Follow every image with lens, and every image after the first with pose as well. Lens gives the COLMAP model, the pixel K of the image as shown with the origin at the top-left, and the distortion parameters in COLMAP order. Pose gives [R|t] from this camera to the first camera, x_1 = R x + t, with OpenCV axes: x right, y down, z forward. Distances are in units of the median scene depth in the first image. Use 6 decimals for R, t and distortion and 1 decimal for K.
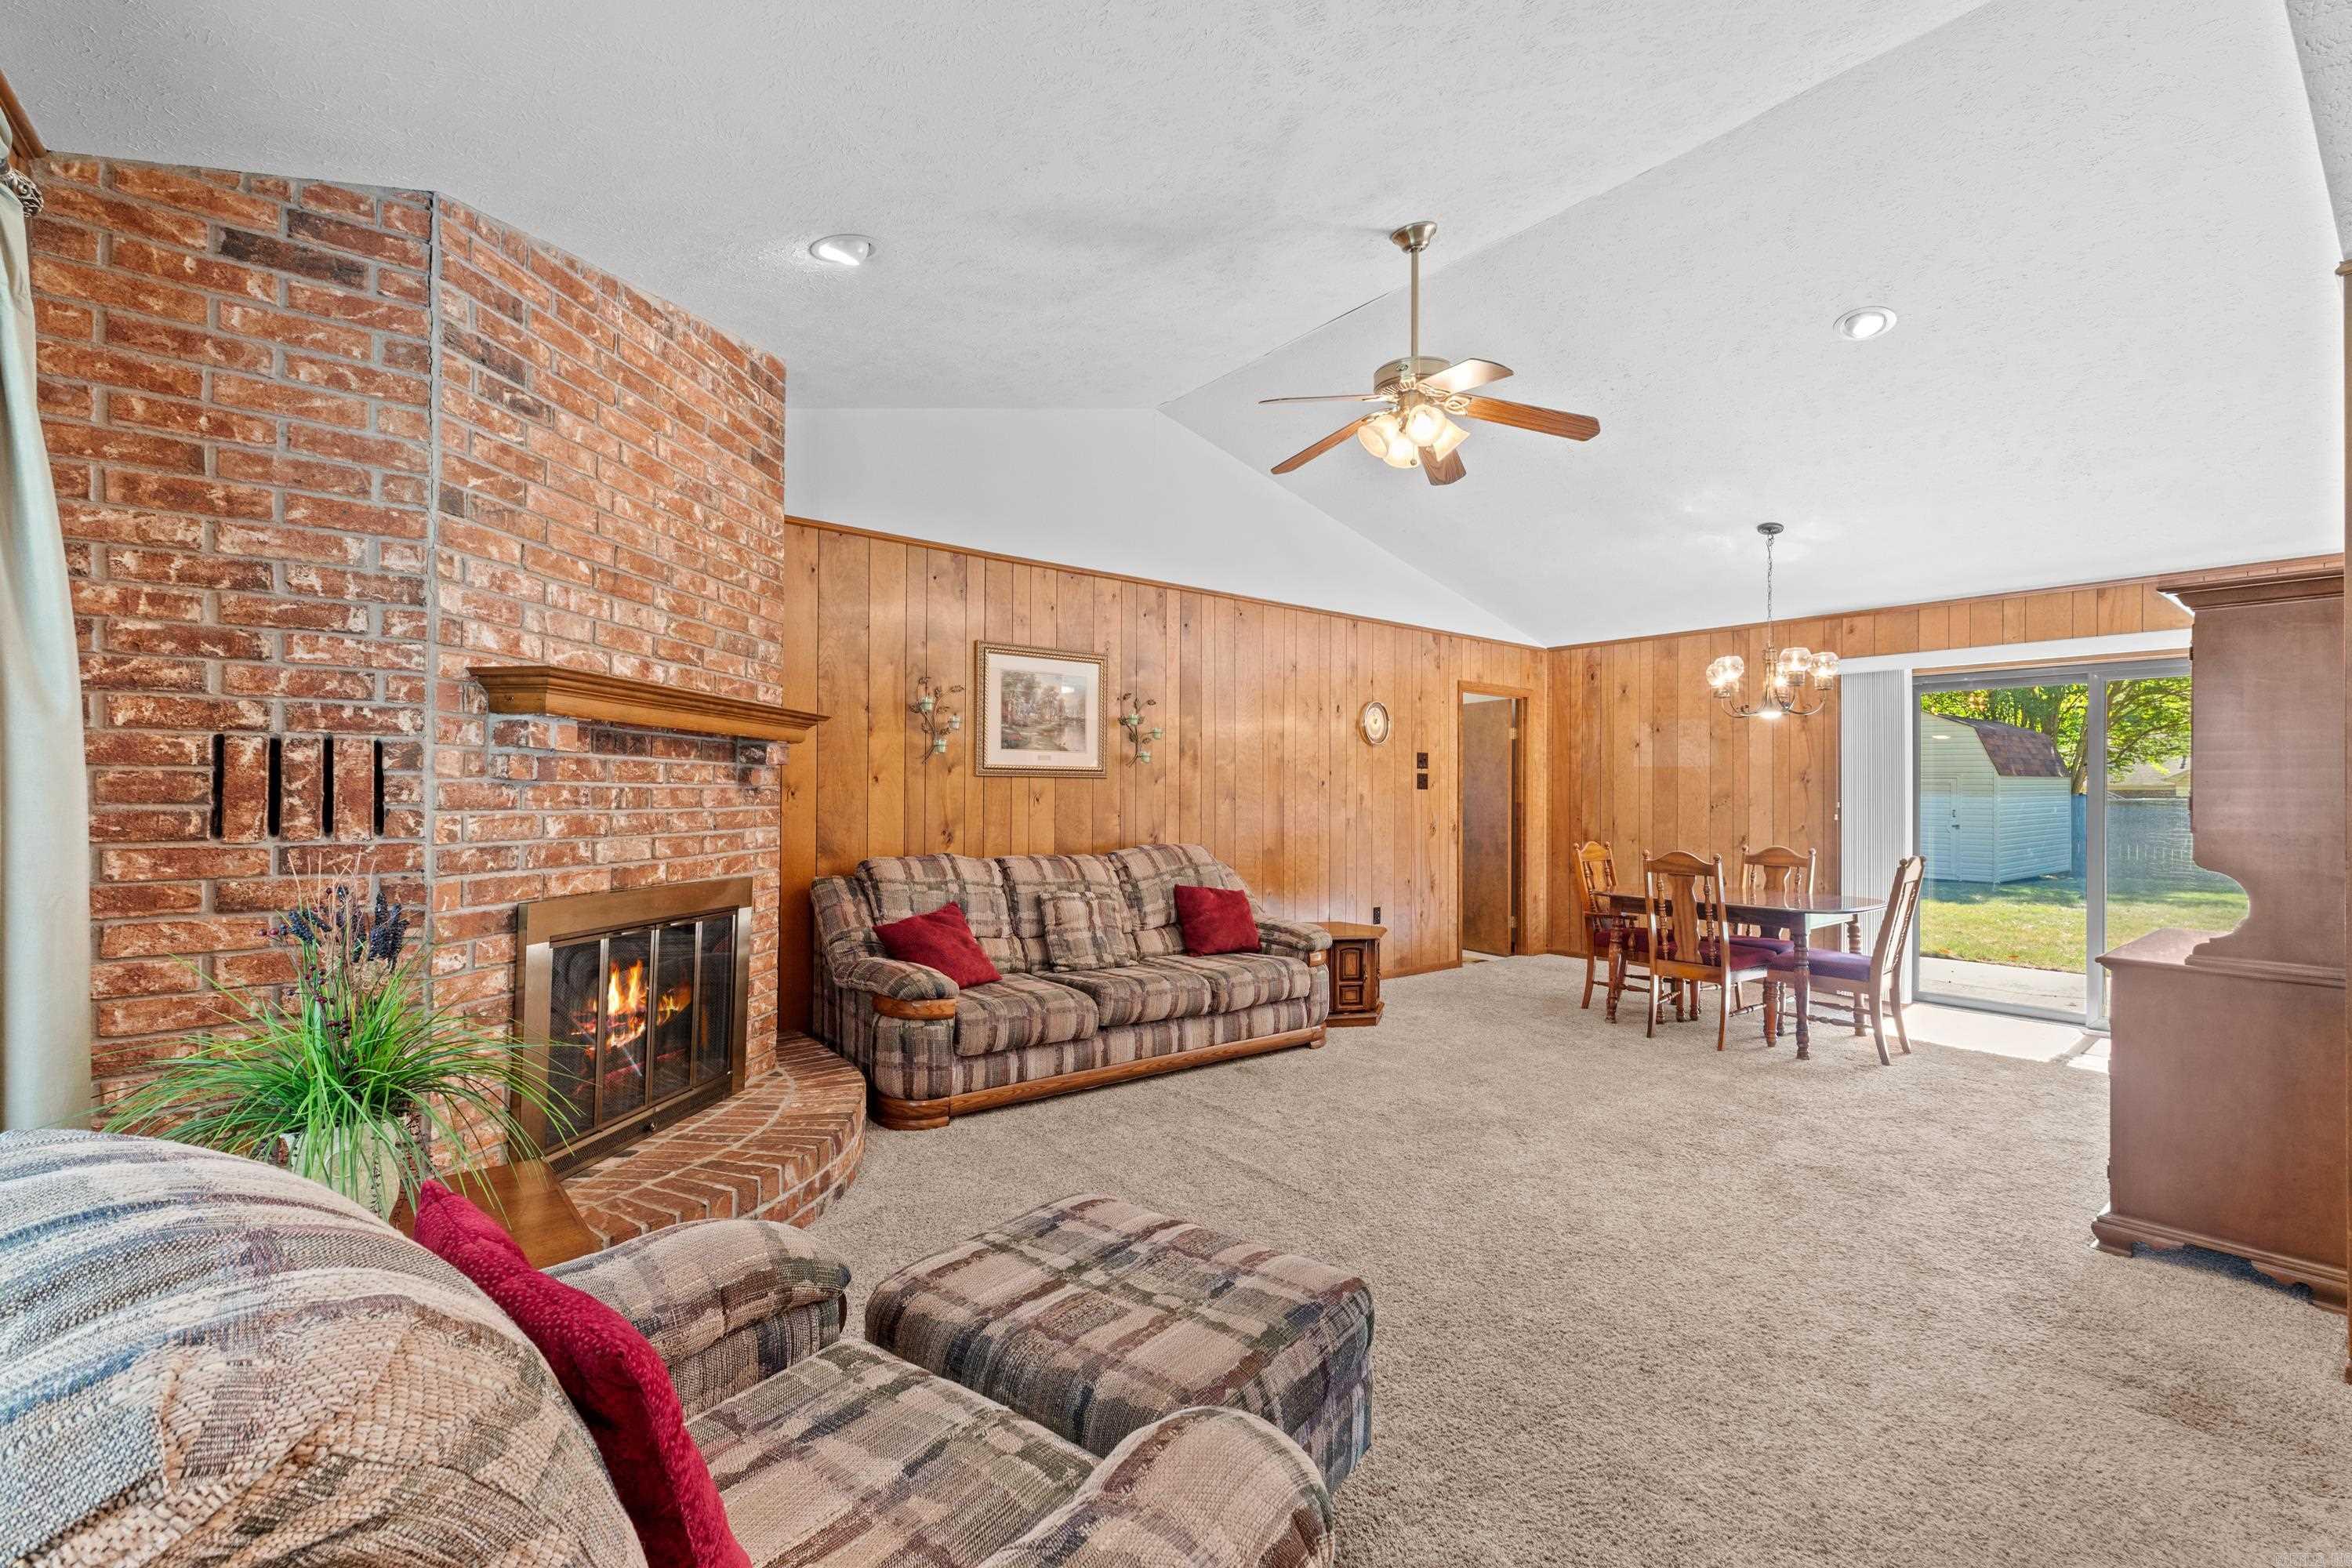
lens RADIAL K [[1014.3, 0, 1194.8], [0, 1014.3, 787.5], [0, 0, 1]] dist [0.008680, -0.001190]
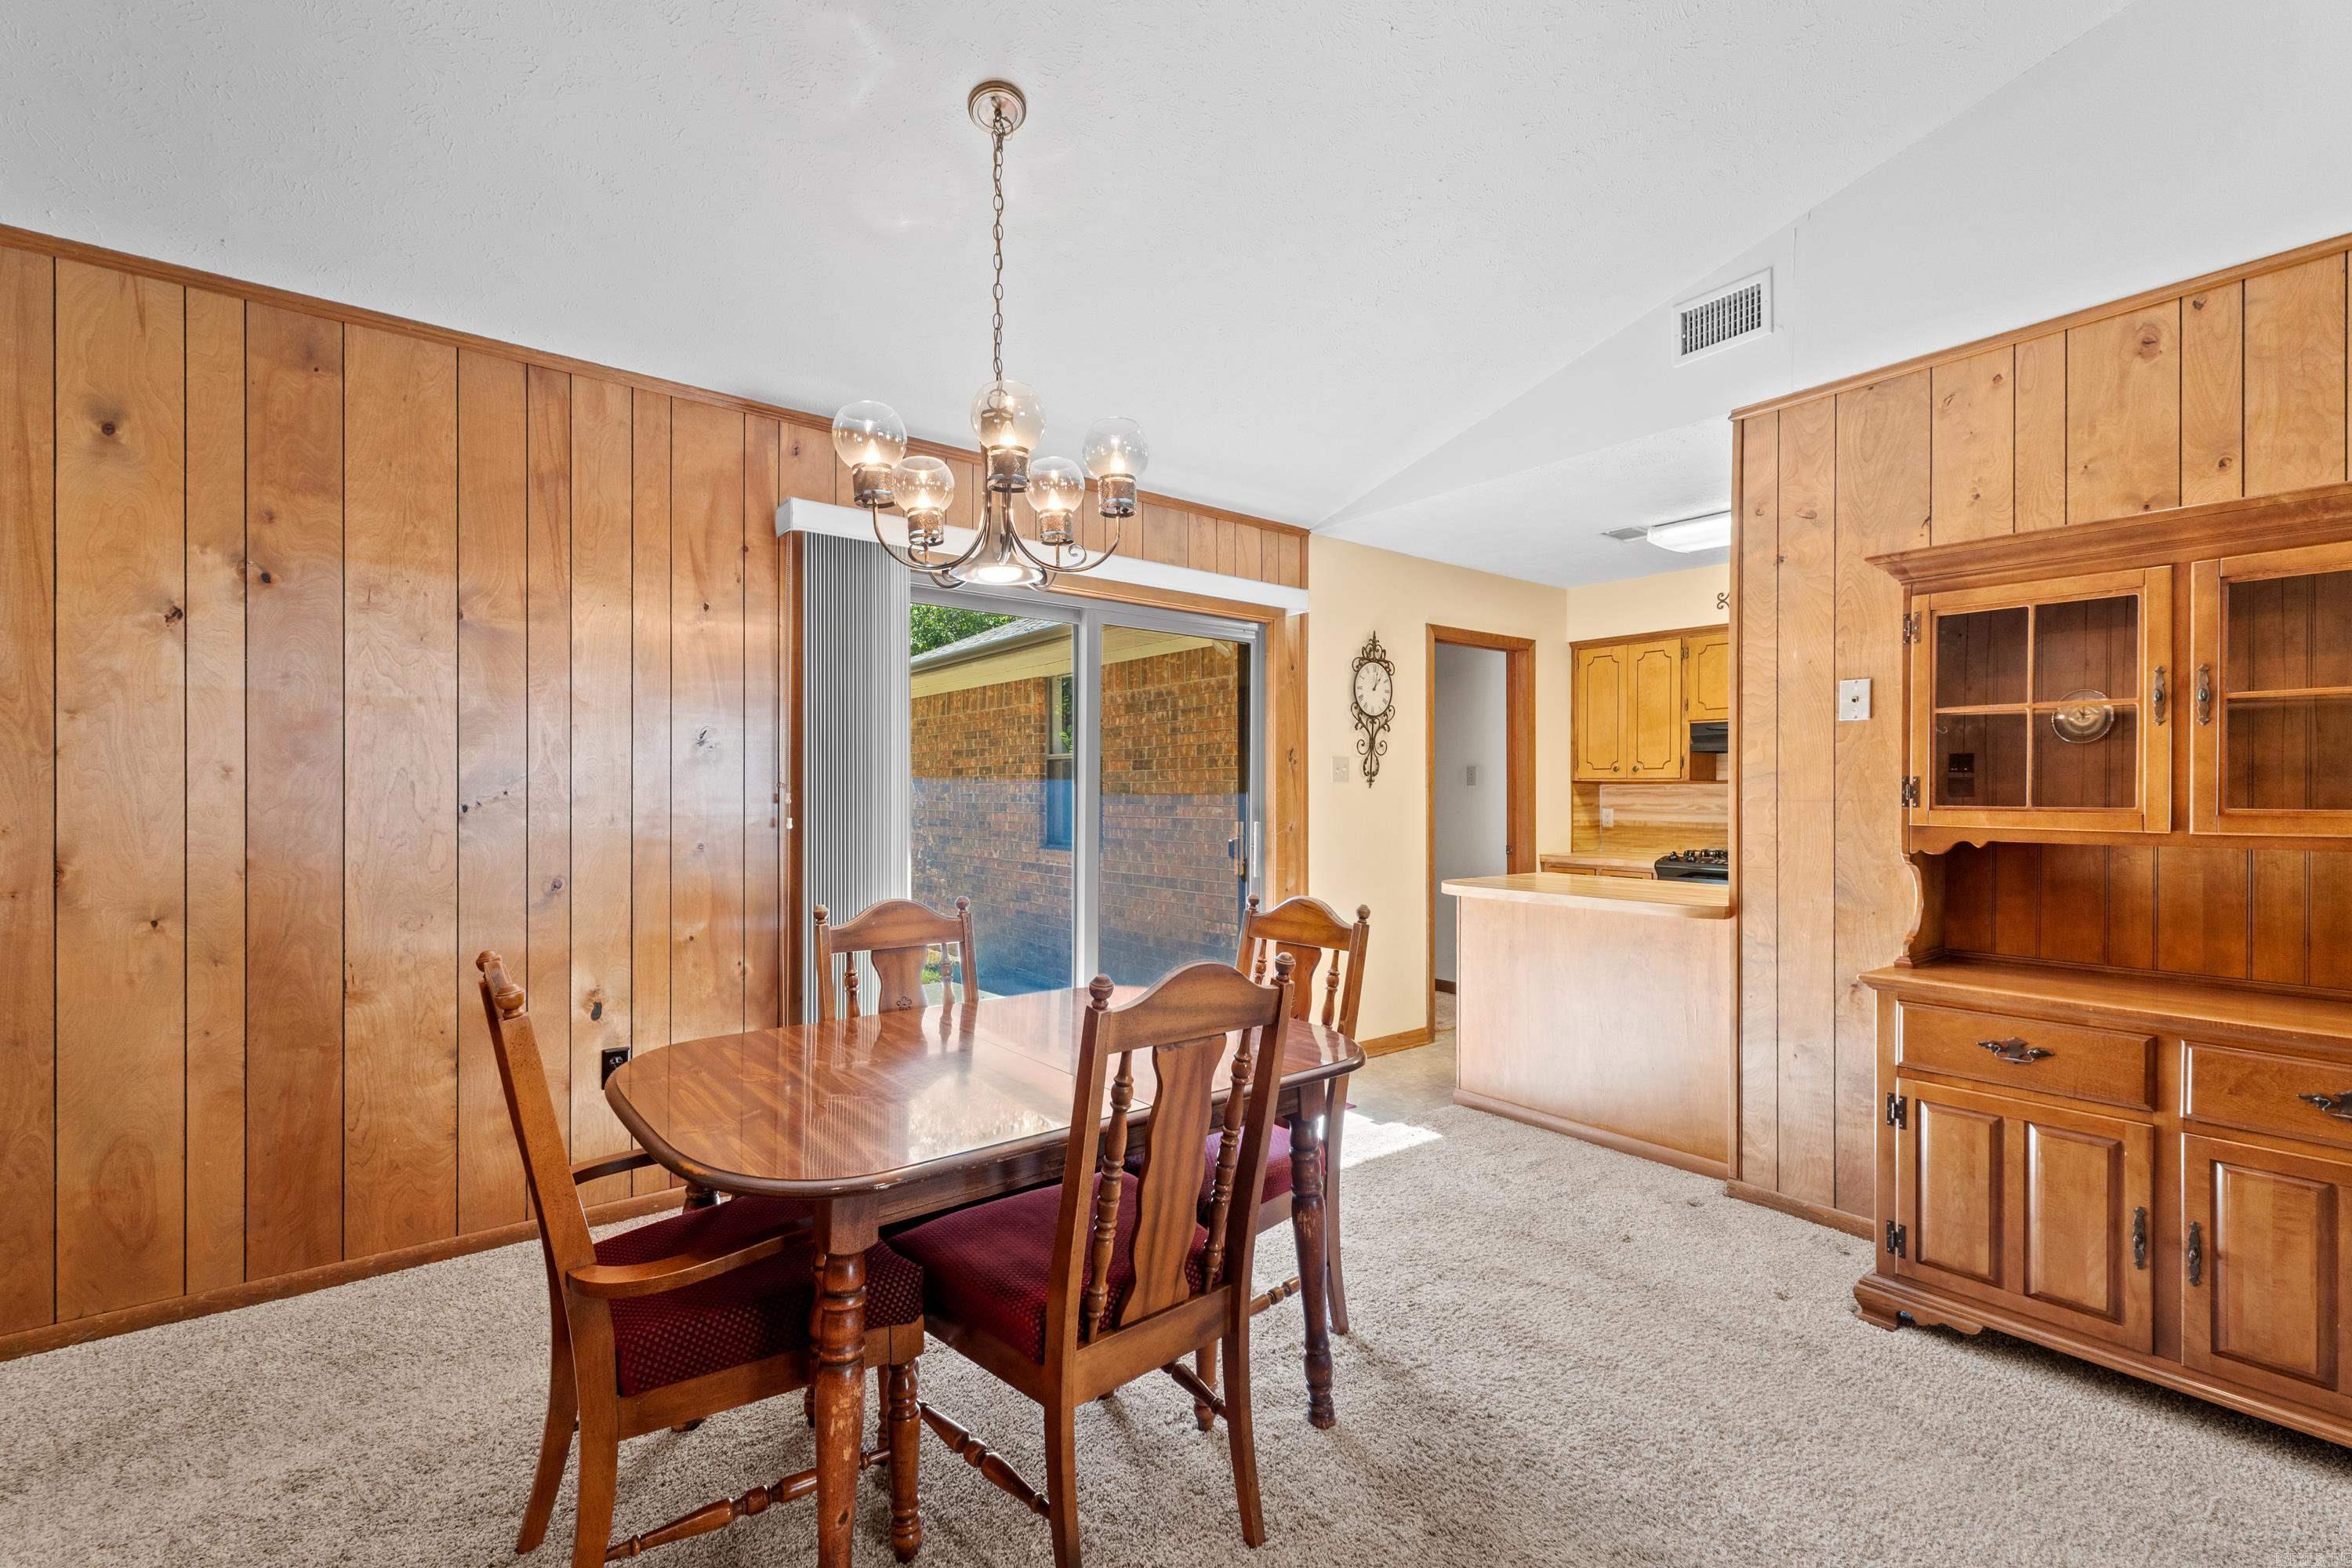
lens RADIAL K [[1014.3, 0, 1175.3], [0, 1014.3, 793.7], [0, 0, 1]] dist [0.008680, -0.001190]
pose [[0.011610, -0.007053, 0.999908, 0.262106], [-0.010712, 0.999917, 0.007177, 0.017113], [-0.999875, -0.010794, 0.011533, 1.454976]]
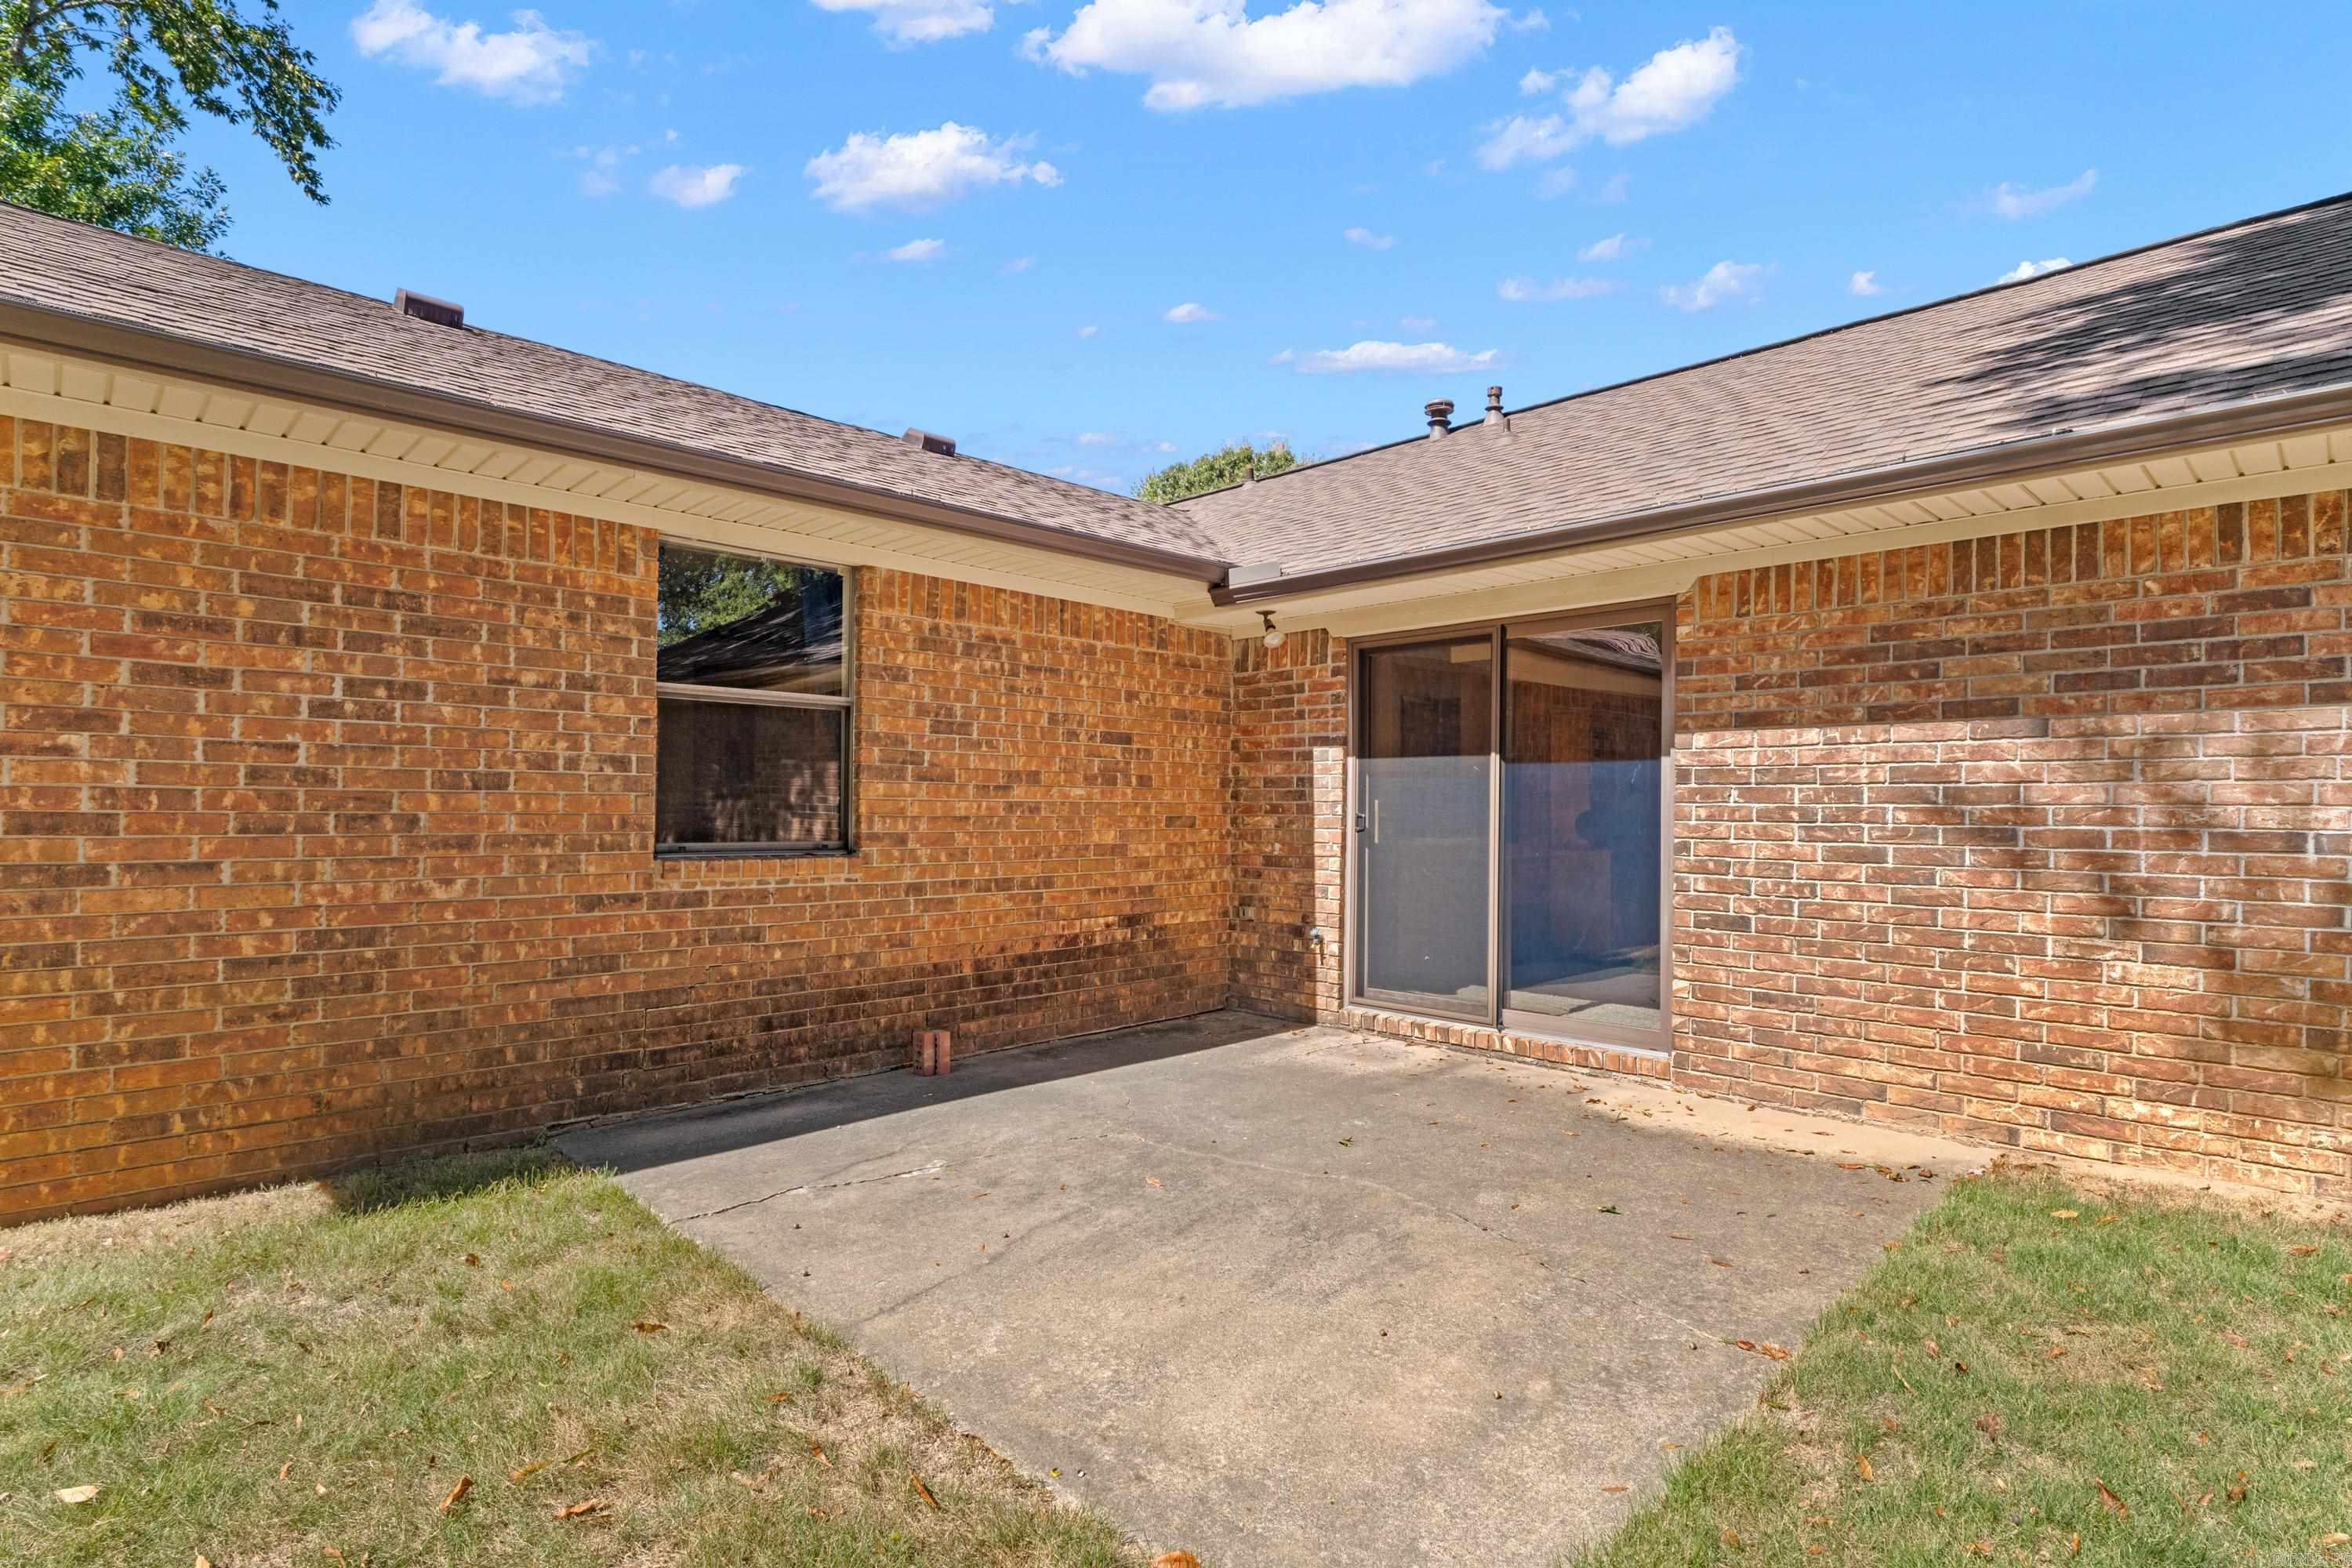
lens RADIAL K [[1148.8, 0, 1176.4], [0, 1148.8, 788.6], [0, 0, 1]] dist [-0.001026, -0.000142]
pose [[-0.995620, -0.019970, -0.091335, 1.956323], [-0.017502, 0.999462, -0.027747, 0.095430], [0.091840, -0.026027, -0.995434, 3.072834]]
